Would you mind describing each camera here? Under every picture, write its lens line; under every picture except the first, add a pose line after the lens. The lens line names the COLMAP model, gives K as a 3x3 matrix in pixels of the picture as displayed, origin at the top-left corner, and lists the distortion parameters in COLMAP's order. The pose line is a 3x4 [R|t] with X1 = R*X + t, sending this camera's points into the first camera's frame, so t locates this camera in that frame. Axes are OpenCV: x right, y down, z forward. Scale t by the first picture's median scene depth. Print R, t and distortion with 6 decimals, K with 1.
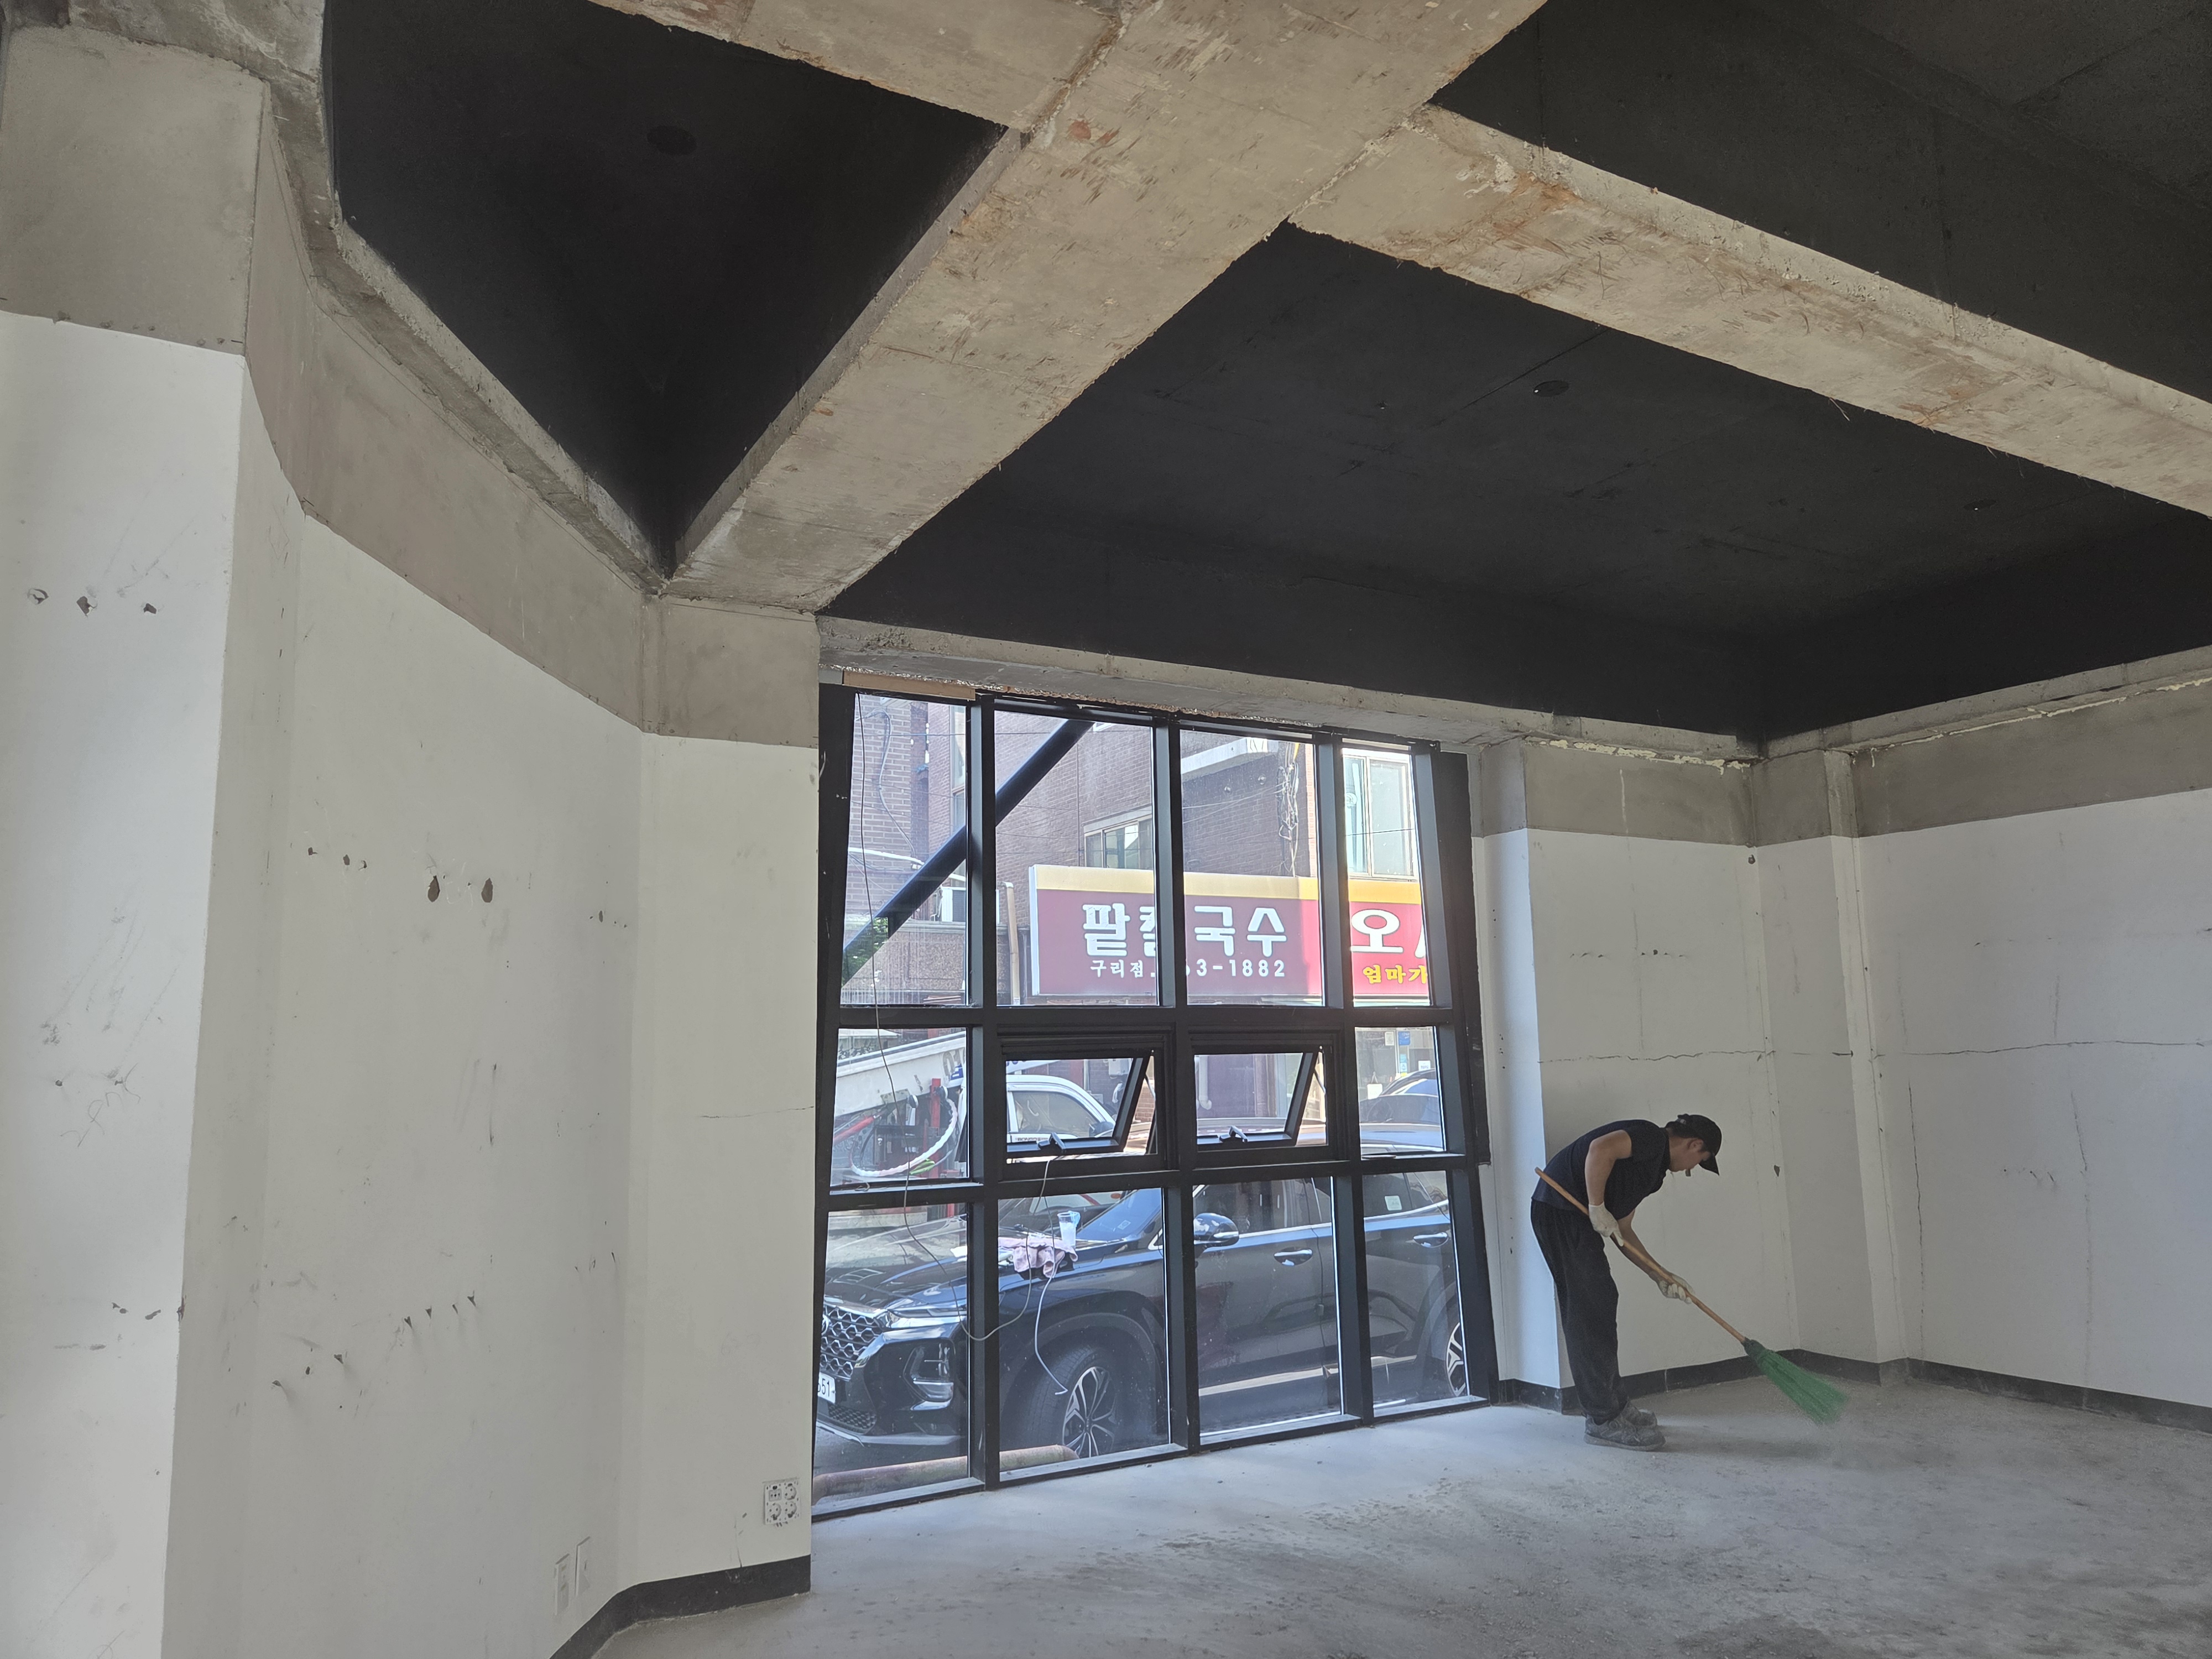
lens RADIAL K [[1480.1, 0, 1071.6], [0, 1480.1, 828.7], [0, 0, 1]] dist [0.067373, -0.059774]
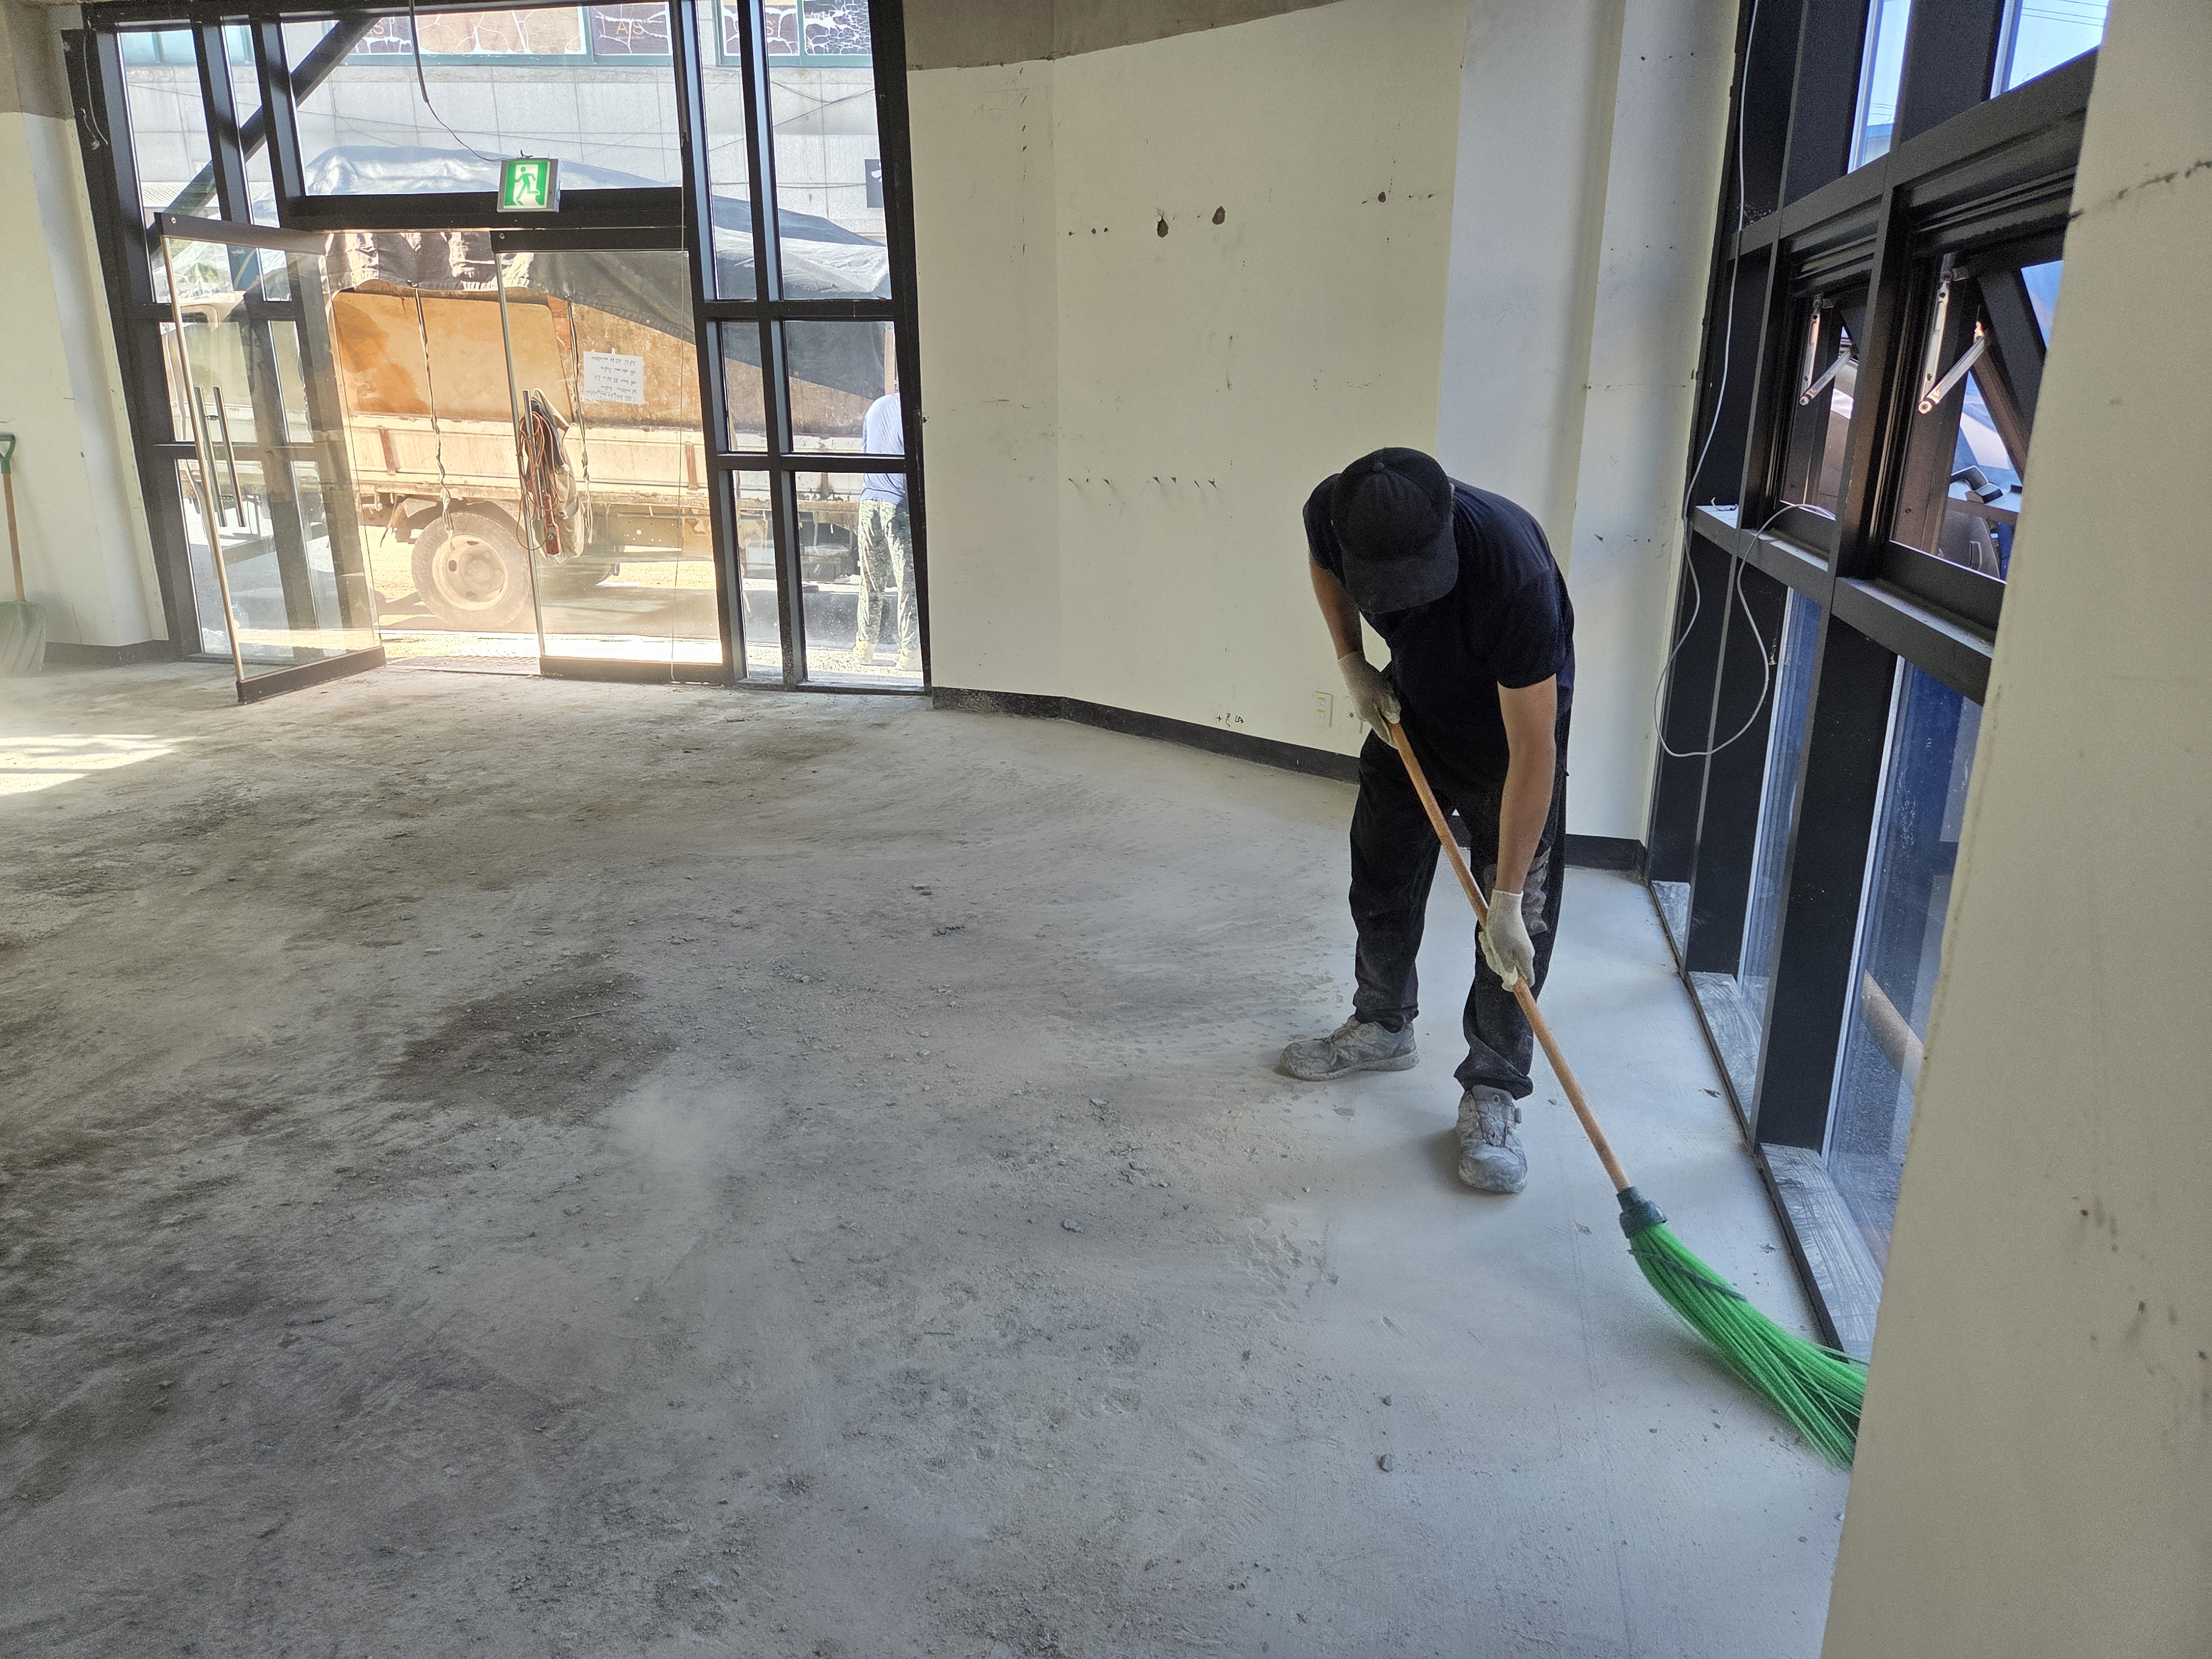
lens RADIAL K [[1480.1, 0, 1085.0], [0, 1480.1, 838.5], [0, 0, 1]] dist [0.067373, -0.059774]
pose [[-0.673522, 0.234014, -0.701145, 0.682575], [0.124359, 0.970915, 0.204593, 0.245941], [0.728630, 0.050604, -0.683035, 1.470387]]
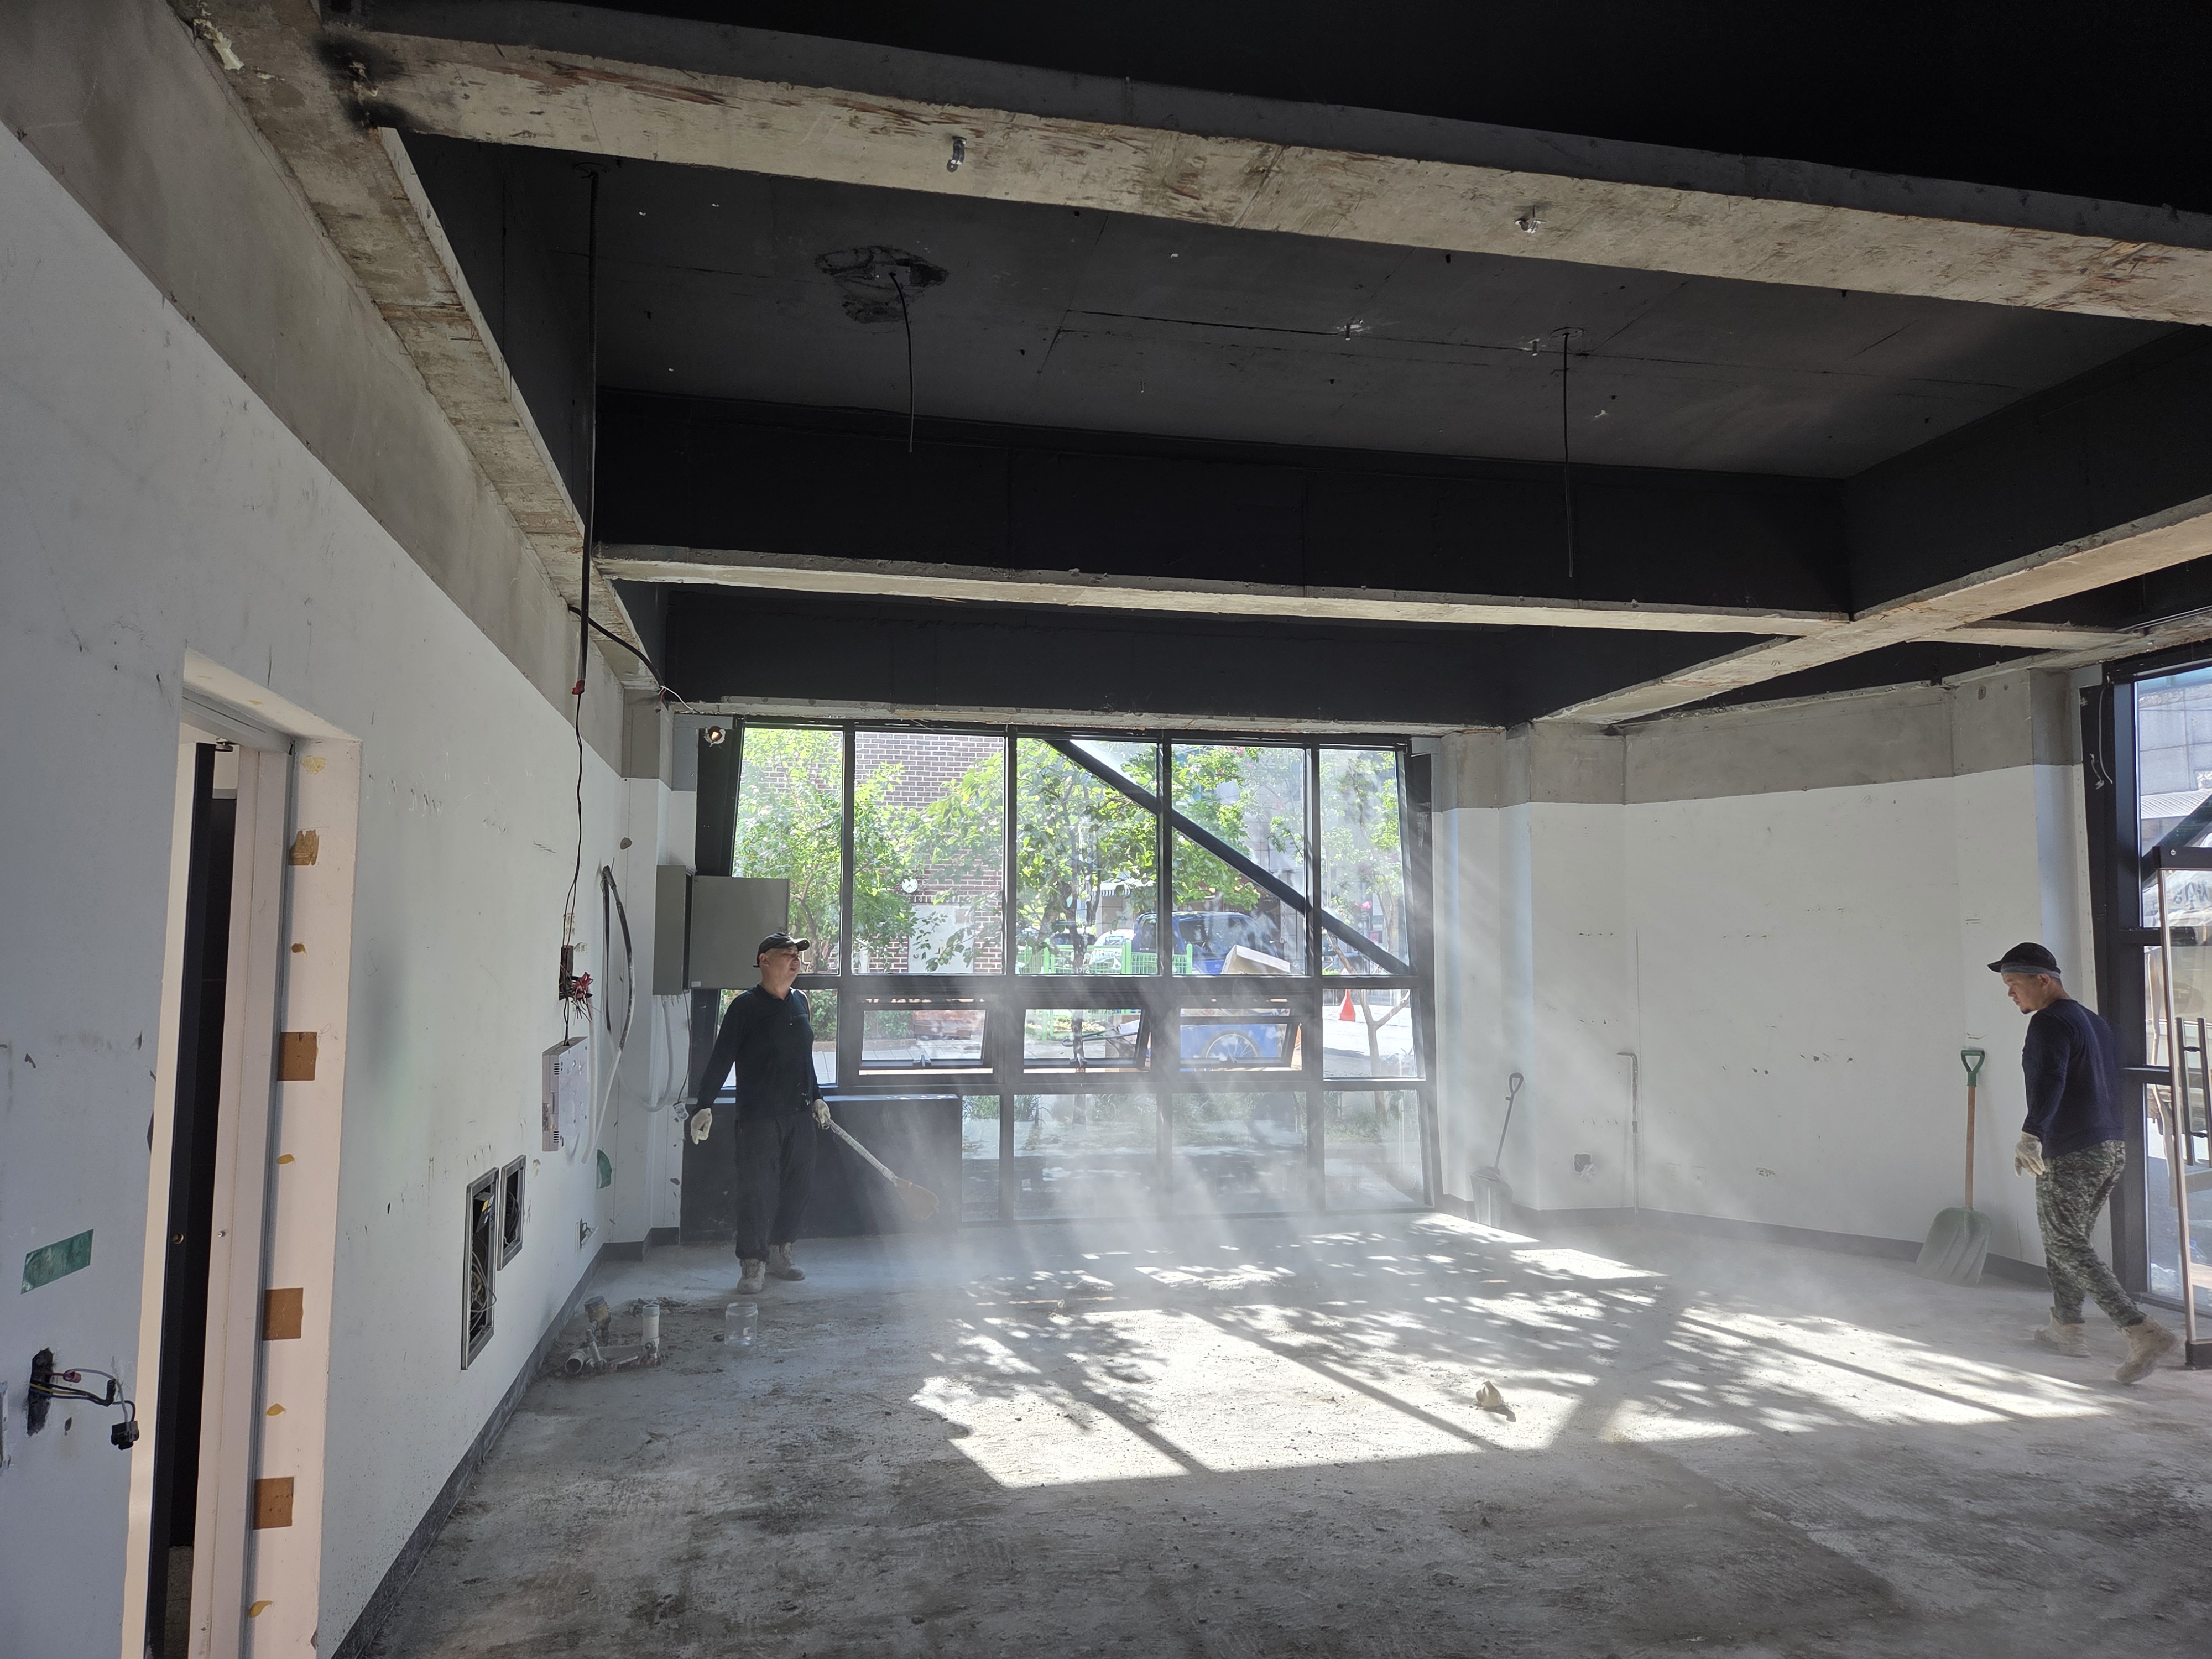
lens RADIAL K [[1480.1, 0, 1107.2], [0, 1480.1, 825.6], [0, 0, 1]] dist [0.067373, -0.059774]
pose [[-0.957275, 0.043051, 0.285955, 0.670049], [-0.027792, 0.970582, -0.239161, 0.201491], [-0.287839, -0.236890, -0.927918, 1.418724]]
